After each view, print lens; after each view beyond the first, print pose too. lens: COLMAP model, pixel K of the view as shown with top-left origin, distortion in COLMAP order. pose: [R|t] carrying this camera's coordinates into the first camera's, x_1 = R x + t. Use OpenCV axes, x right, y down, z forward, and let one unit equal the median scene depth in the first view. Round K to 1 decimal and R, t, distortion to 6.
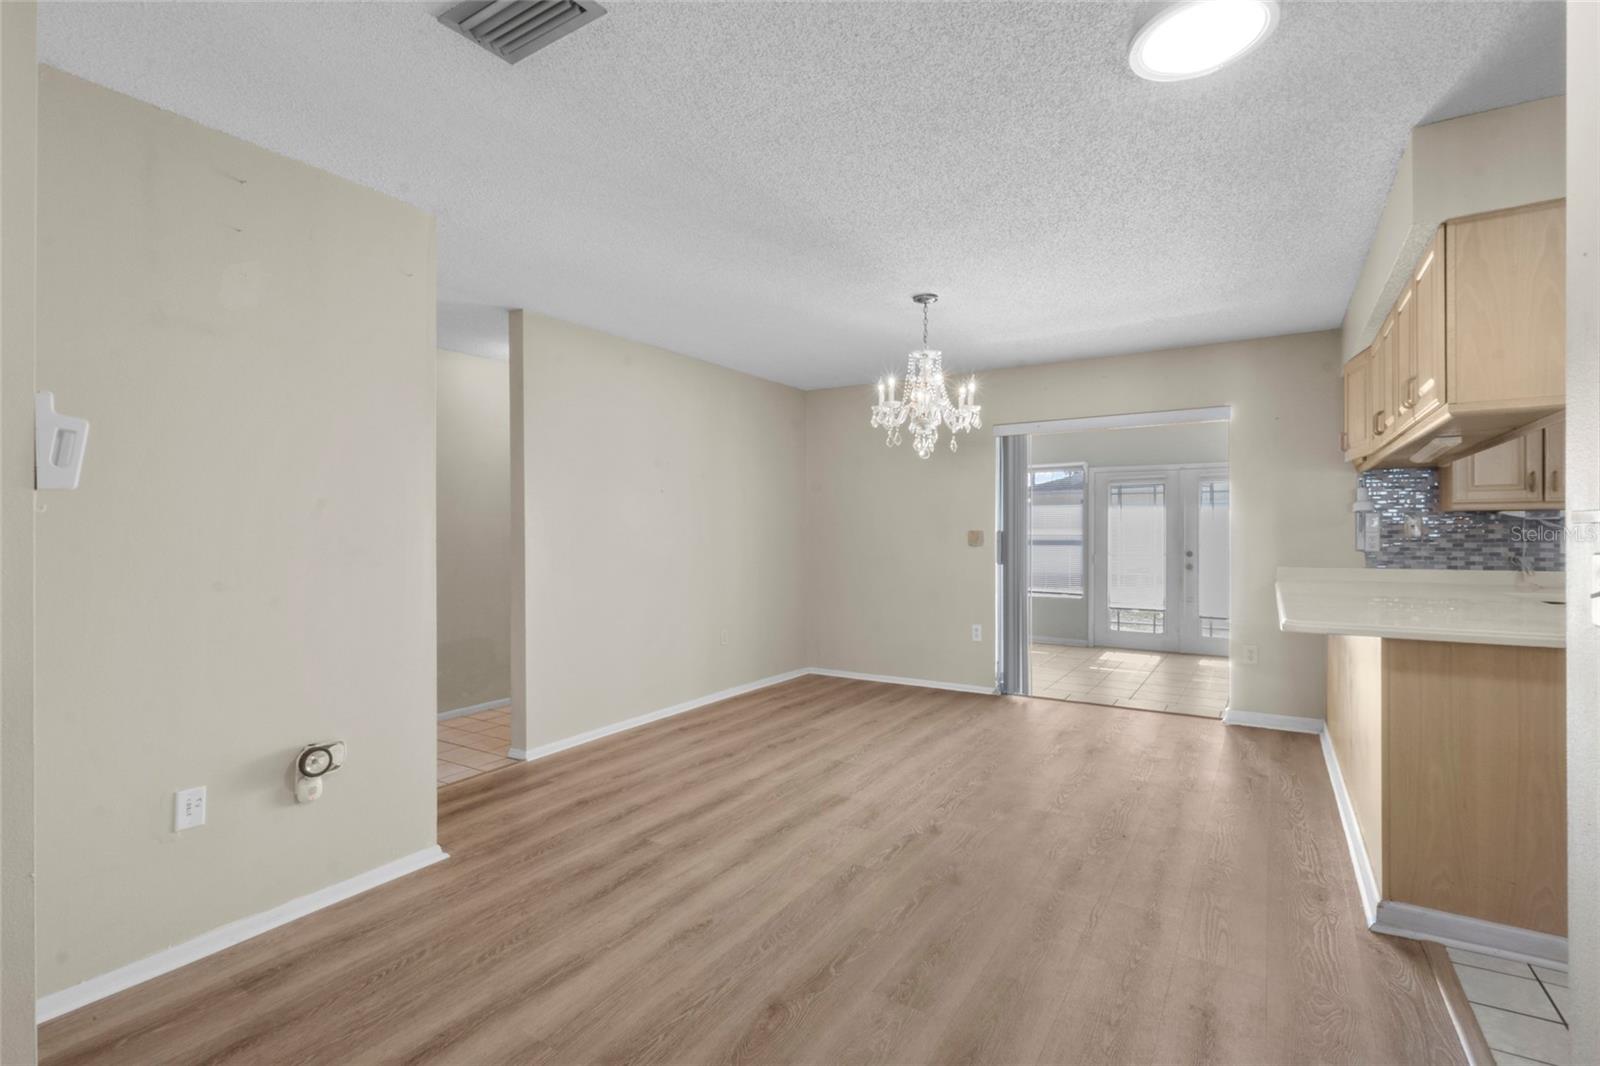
lens RADIAL K [[736.7, 0, 802.7], [0, 736.7, 530.1], [0, 0, 1]] dist [-0.001703, 0.000064]
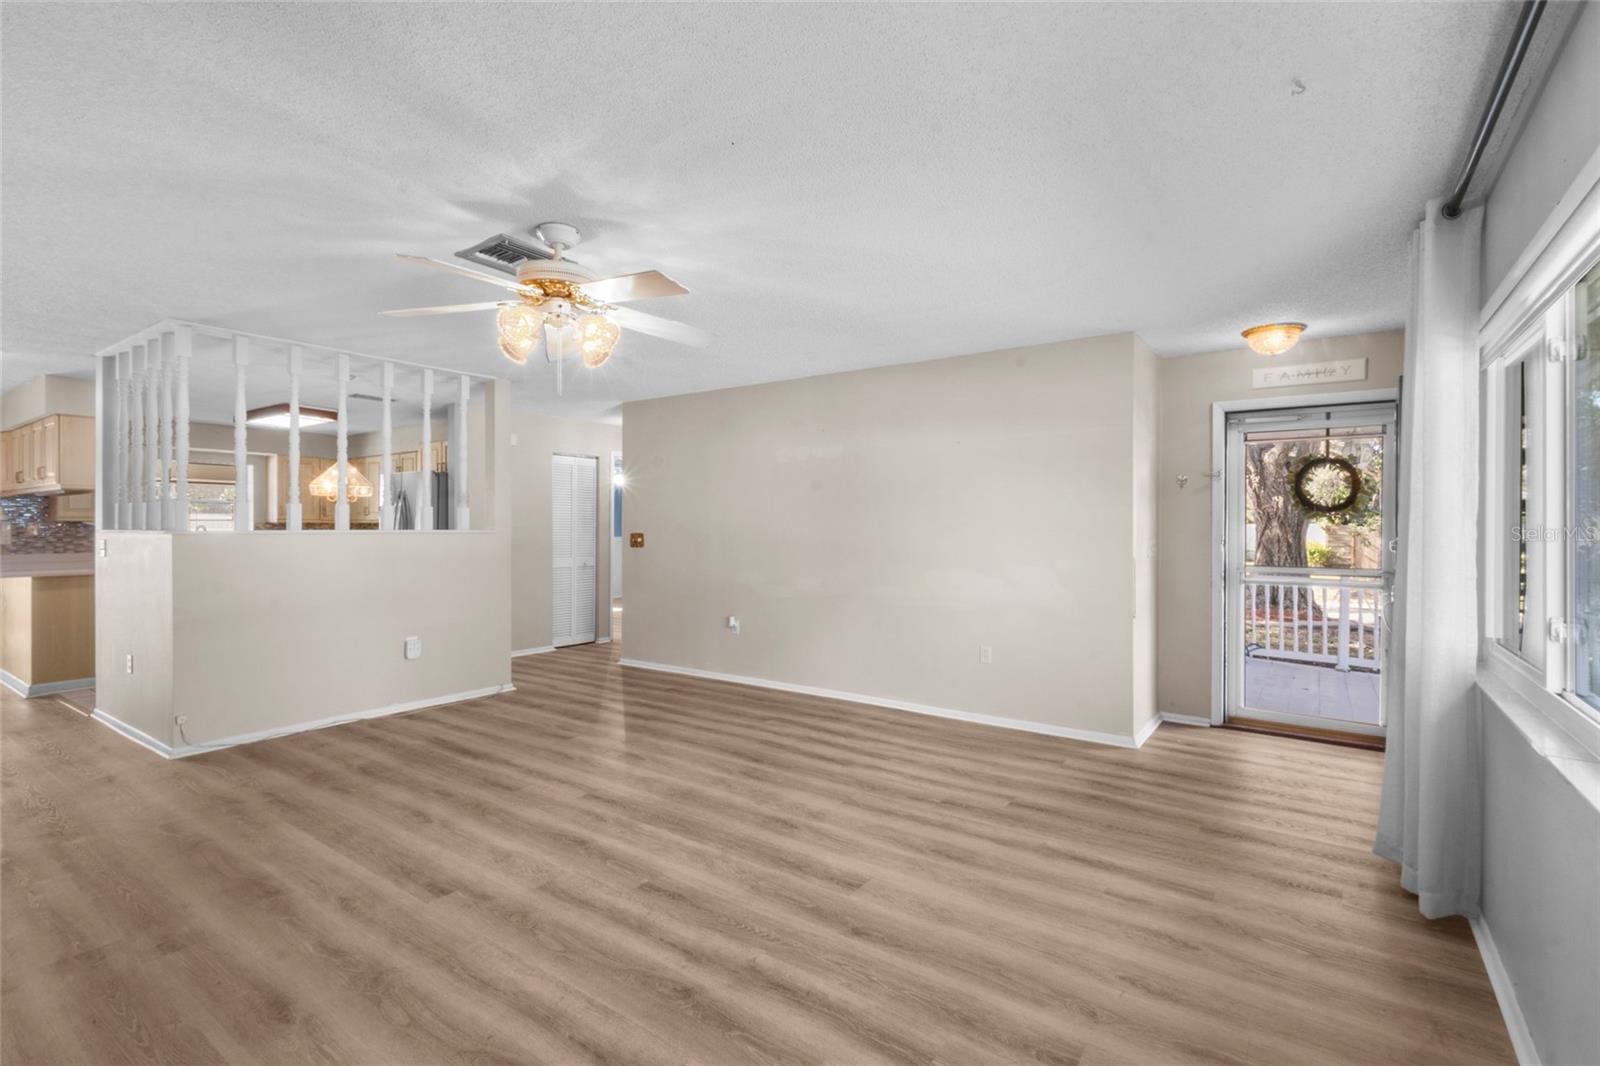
lens RADIAL K [[742.2, 0, 802.2], [0, 742.2, 522.7], [0, 0, 1]] dist [0.000857, -0.000248]
pose [[0.049822, 0.007313, 0.998731, -0.852618], [-0.005224, 0.999961, -0.007062, -0.018497], [-0.998744, -0.004865, 0.049859, -0.925207]]
